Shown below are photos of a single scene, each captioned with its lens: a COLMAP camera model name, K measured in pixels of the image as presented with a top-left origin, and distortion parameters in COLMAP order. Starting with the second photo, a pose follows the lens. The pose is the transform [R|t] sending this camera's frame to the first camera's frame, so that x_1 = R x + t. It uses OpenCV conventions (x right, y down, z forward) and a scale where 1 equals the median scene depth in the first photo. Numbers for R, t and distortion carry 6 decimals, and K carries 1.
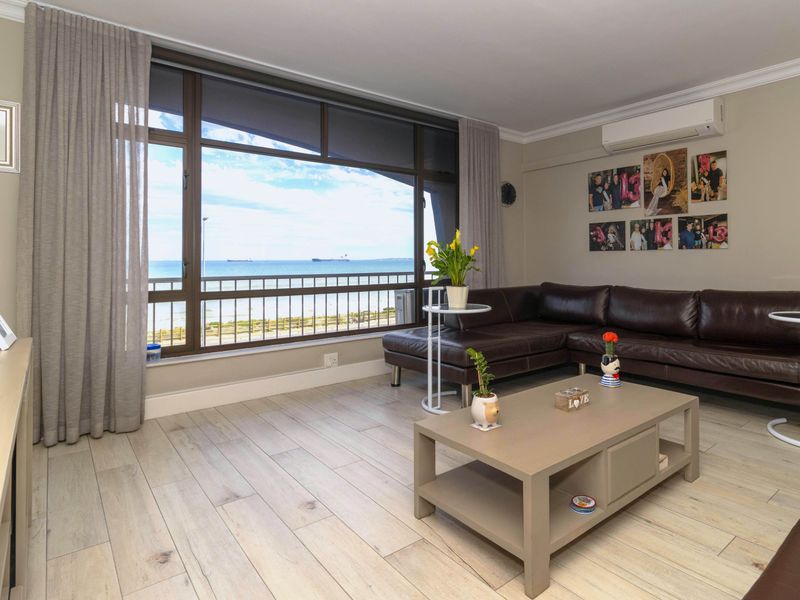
lens RADIAL K [[465.1, 0, 446.6], [0, 465.1, 255.9], [0, 0, 1]] dist [0.002099, 0.001127]
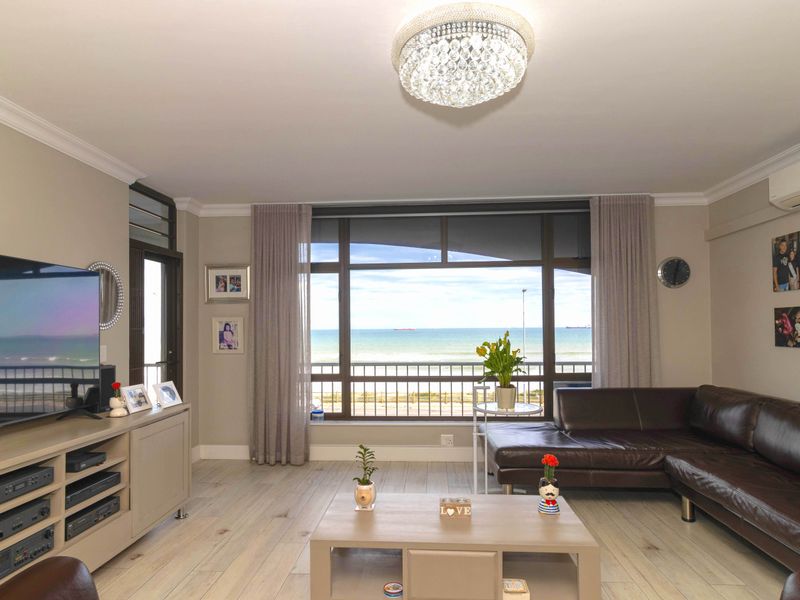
lens RADIAL K [[503.9, 0, 398.8], [0, 503.9, 320.7], [0, 0, 1]] dist [0.003250, 0.001391]
pose [[0.713618, -0.011829, -0.700436, 0.593391], [0.011542, 0.999920, -0.005128, -0.071342], [0.700440, -0.004425, 0.713697, 0.041957]]
